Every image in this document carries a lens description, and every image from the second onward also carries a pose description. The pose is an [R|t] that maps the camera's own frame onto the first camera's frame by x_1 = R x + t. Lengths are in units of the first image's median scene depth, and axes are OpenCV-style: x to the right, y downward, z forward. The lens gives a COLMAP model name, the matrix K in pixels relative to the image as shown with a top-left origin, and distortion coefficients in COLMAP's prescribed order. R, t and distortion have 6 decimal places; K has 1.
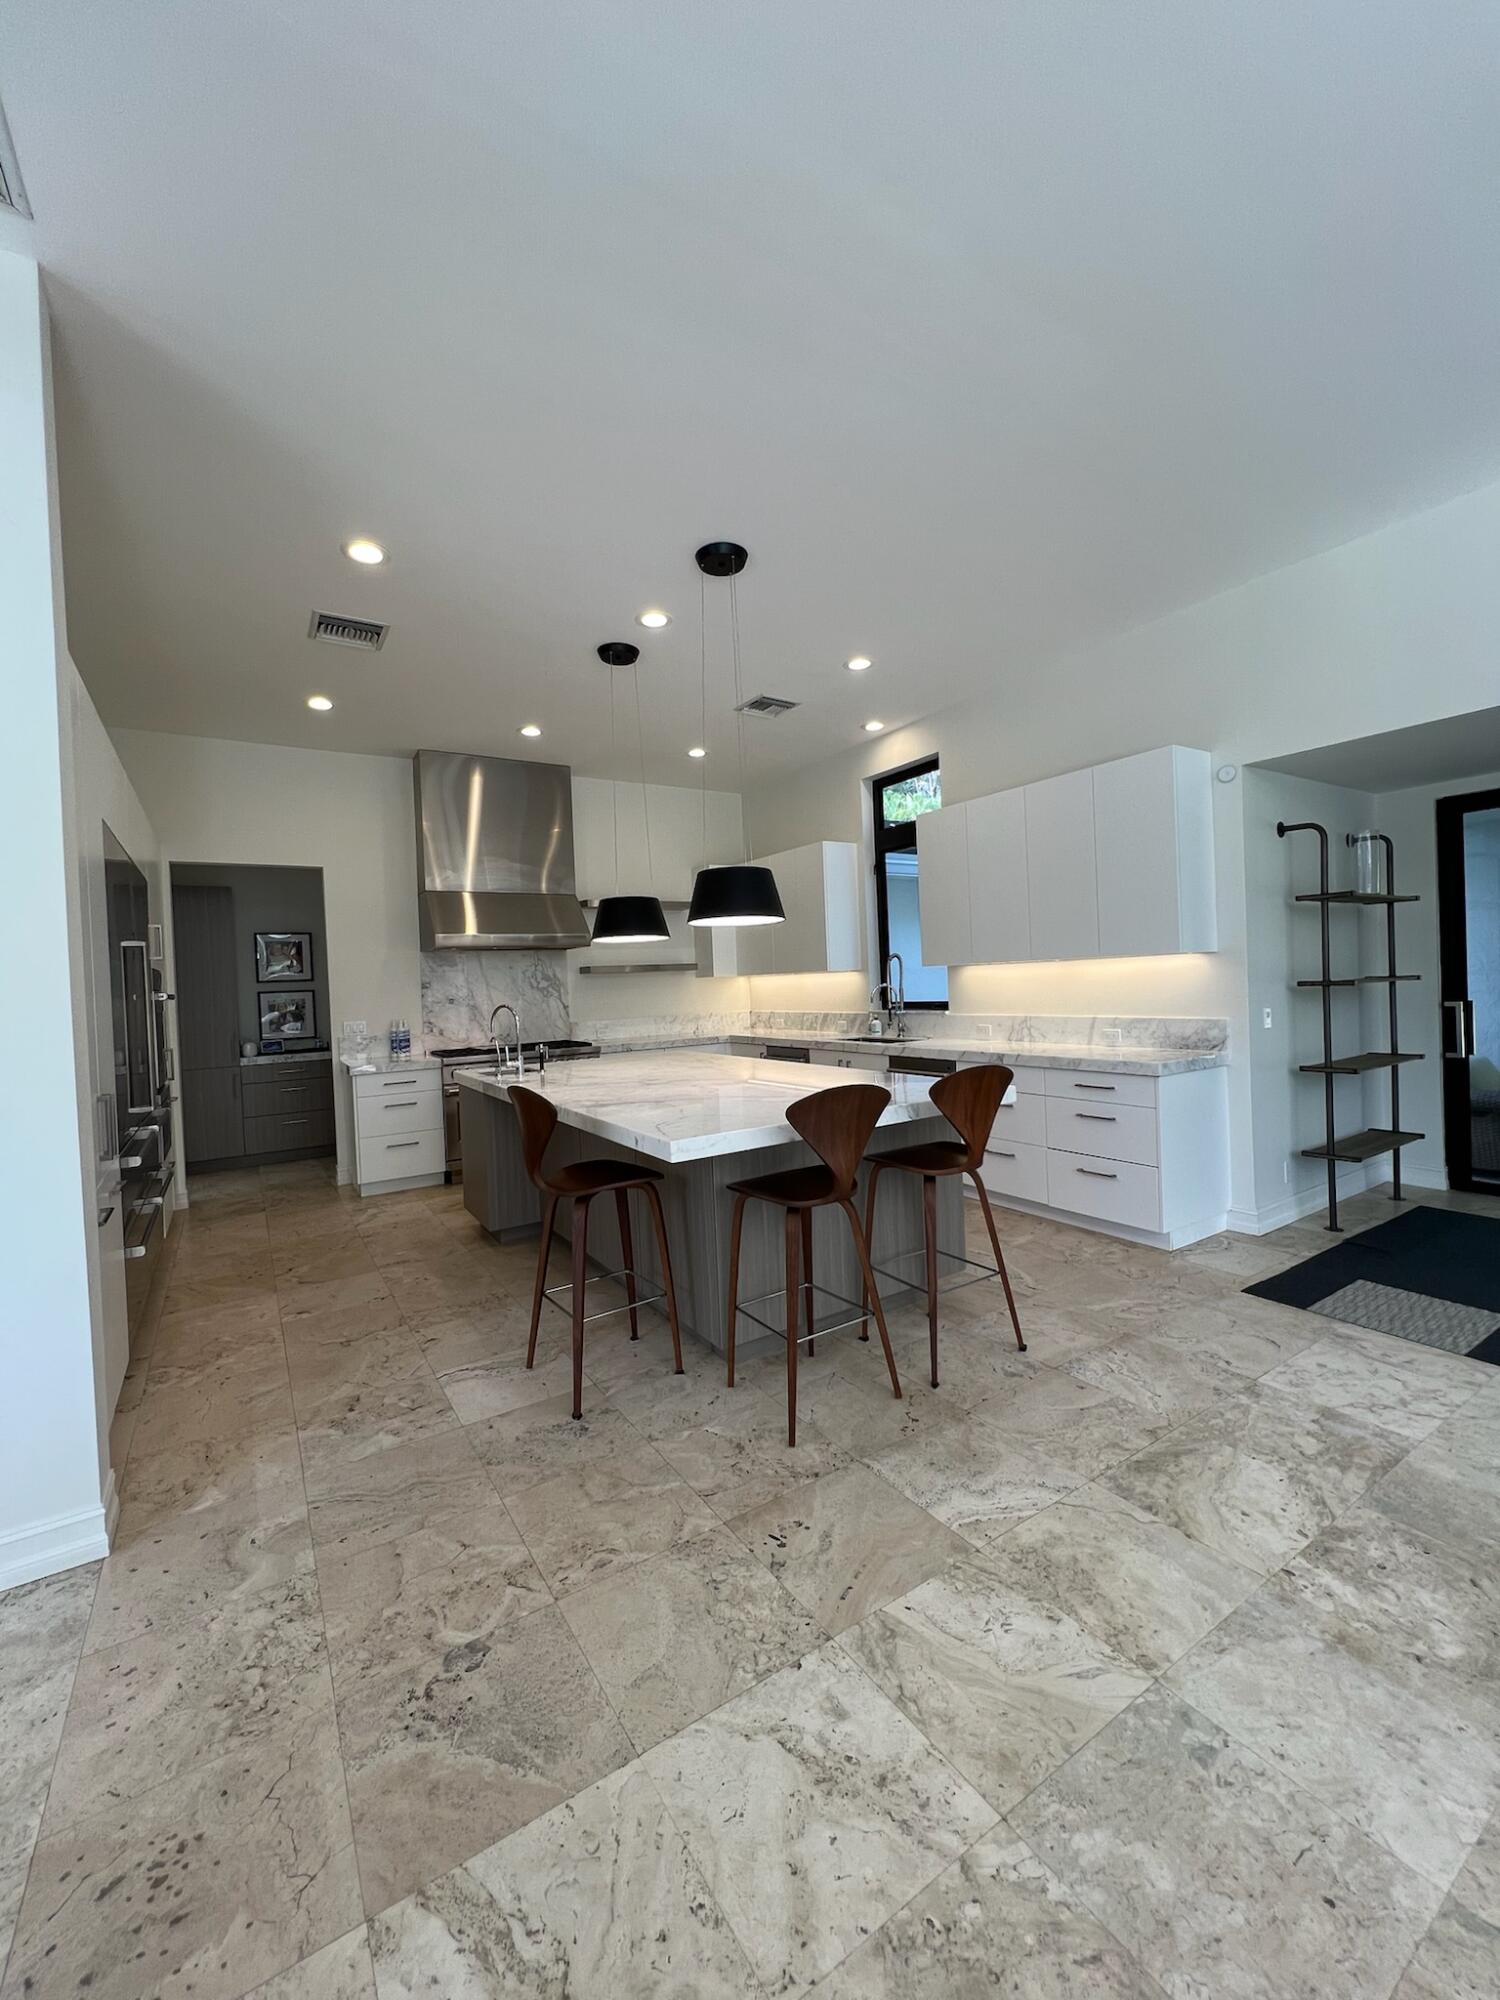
lens RADIAL K [[804.5, 0, 756.0], [0, 804.5, 994.5], [0, 0, 1]] dist [-0.002249, 0.000409]
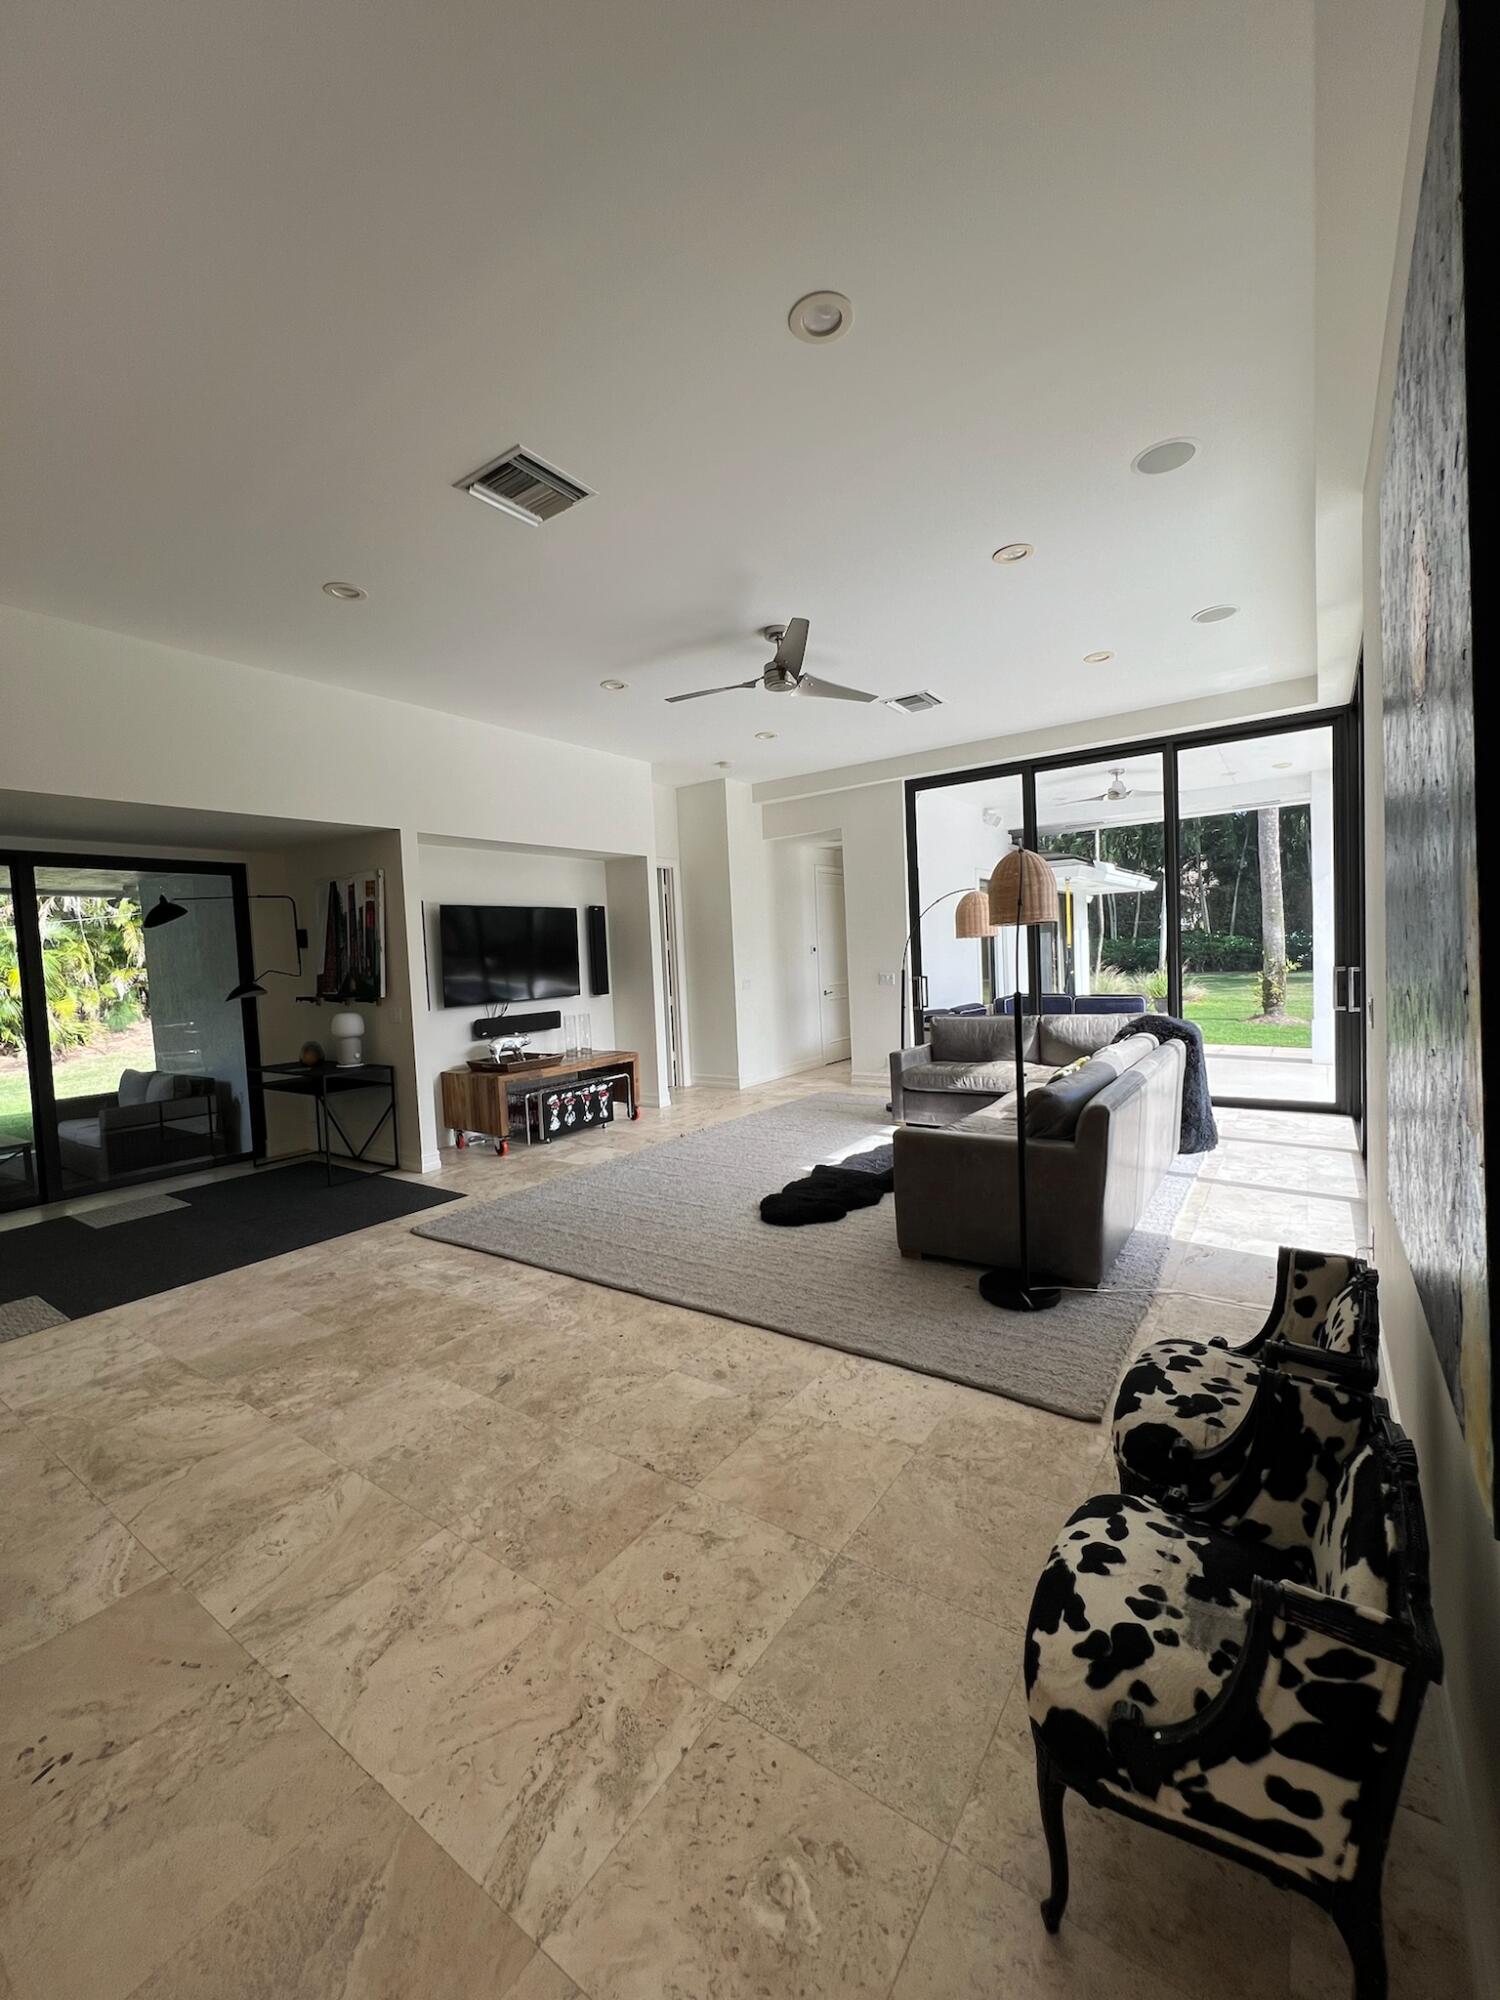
lens RADIAL K [[801.2, 0, 750.5], [0, 801.2, 992.7], [0, 0, 1]] dist [-0.001537, -0.000157]
pose [[-0.371023, 0.011485, 0.928553, -0.707409], [0.074928, 0.997034, 0.017607, 0.004603], [-0.925596, 0.076107, -0.370782, 0.491324]]
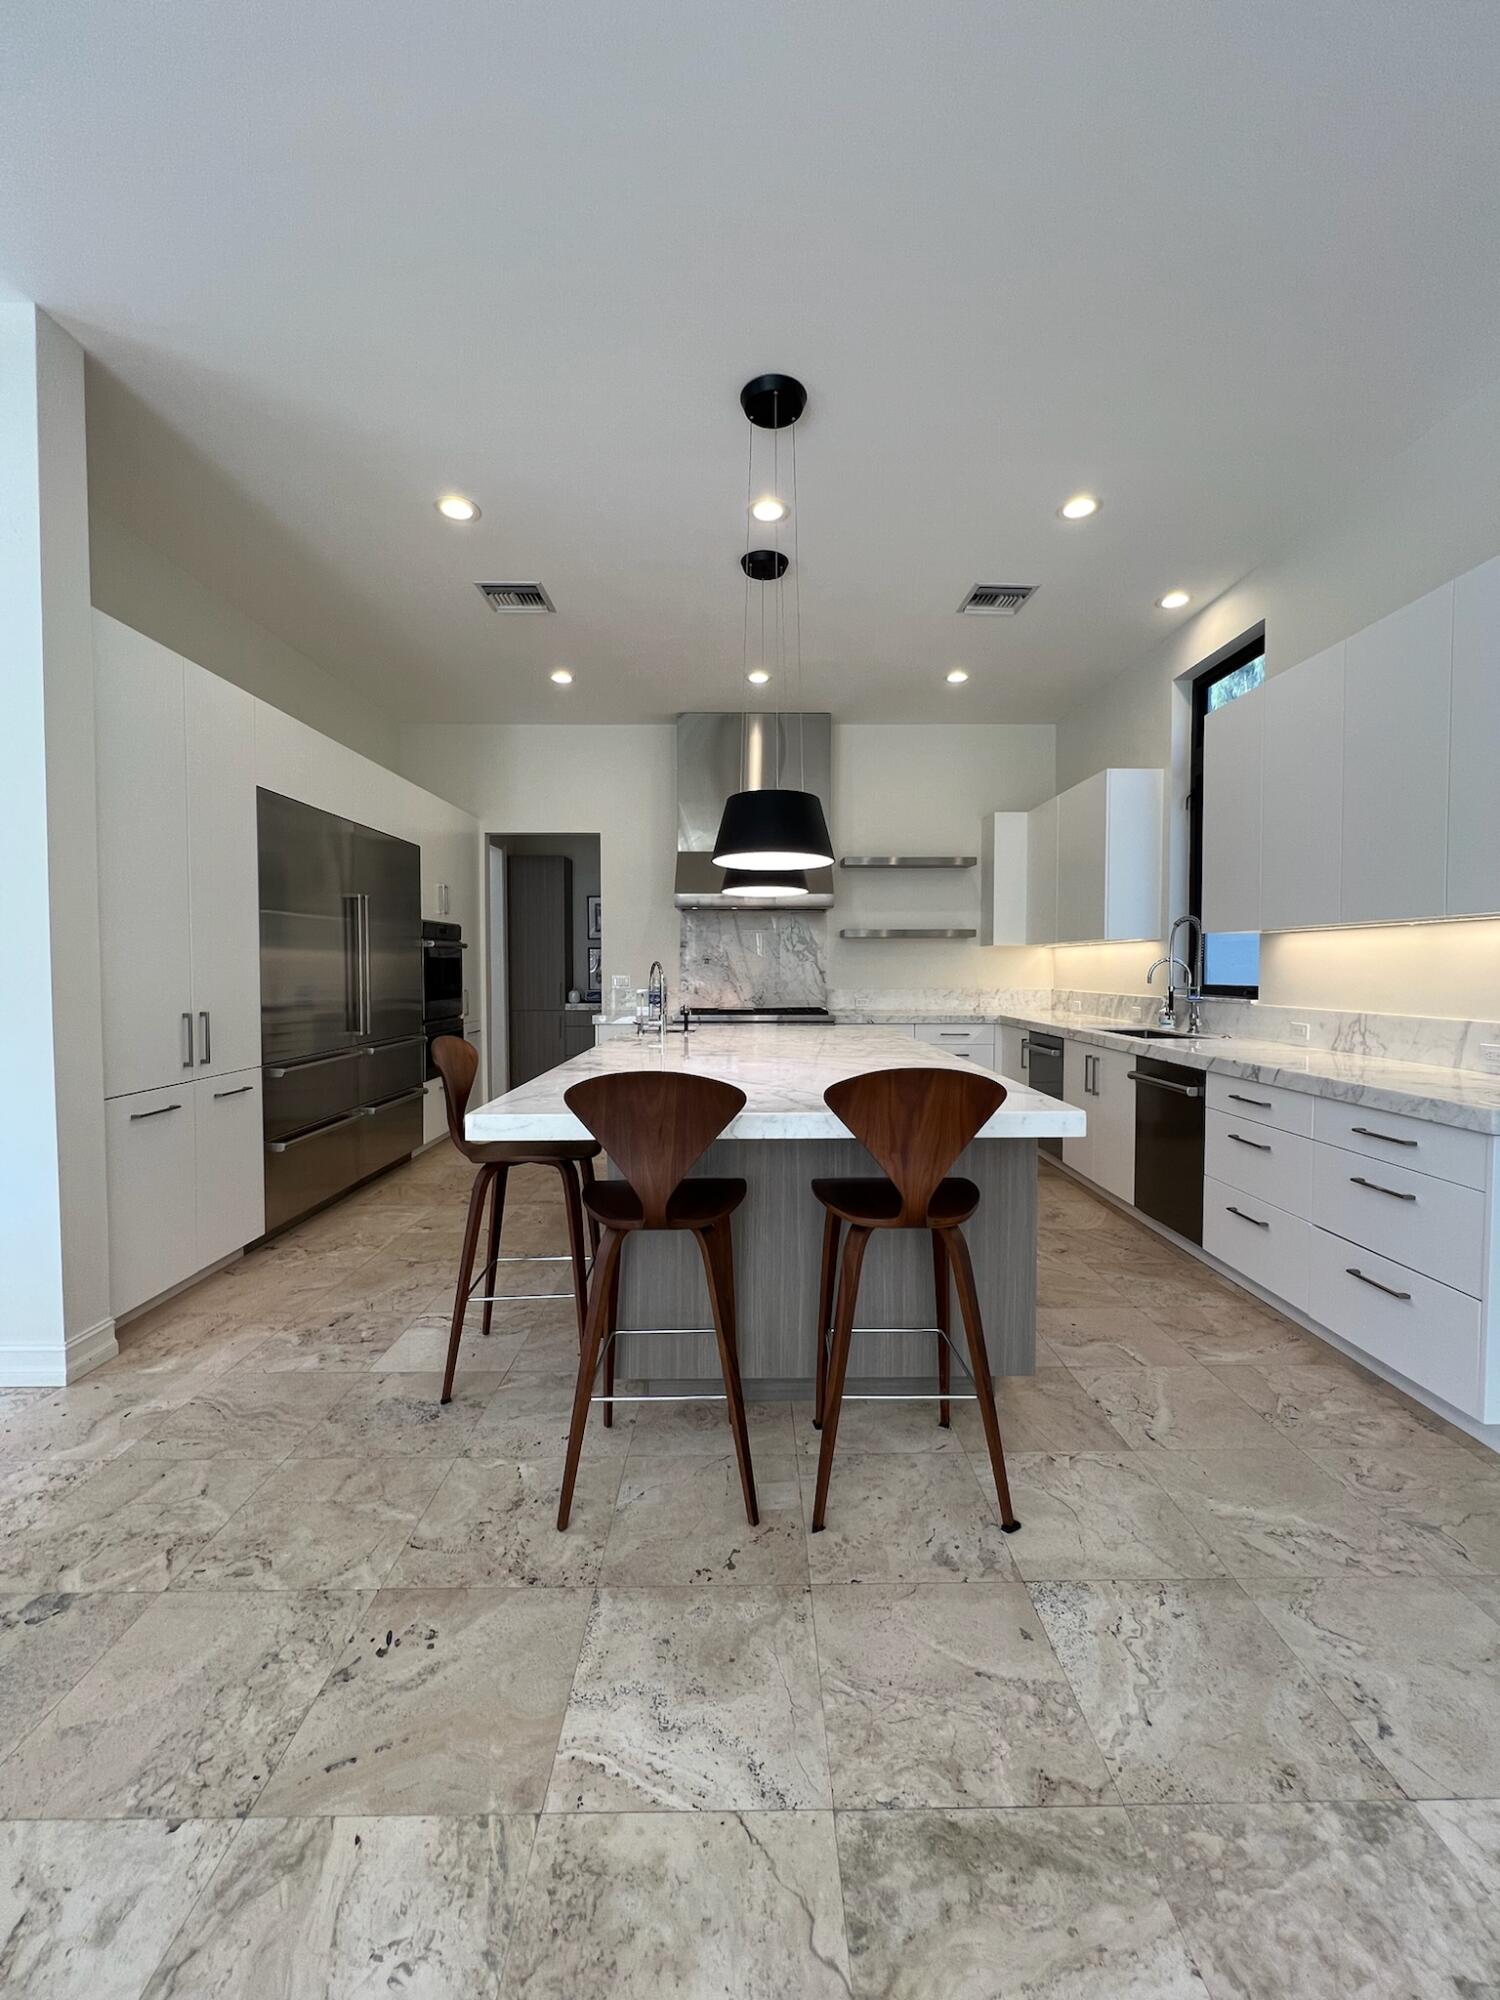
lens RADIAL K [[804.5, 0, 749.9], [0, 804.5, 996.5], [0, 0, 1]] dist [-0.002249, 0.000409]
pose [[0.844280, 0.060002, -0.532532, 0.543860], [-0.041823, 0.998059, 0.046147, 0.009539], [0.534267, -0.016689, 0.845151, 0.430430]]
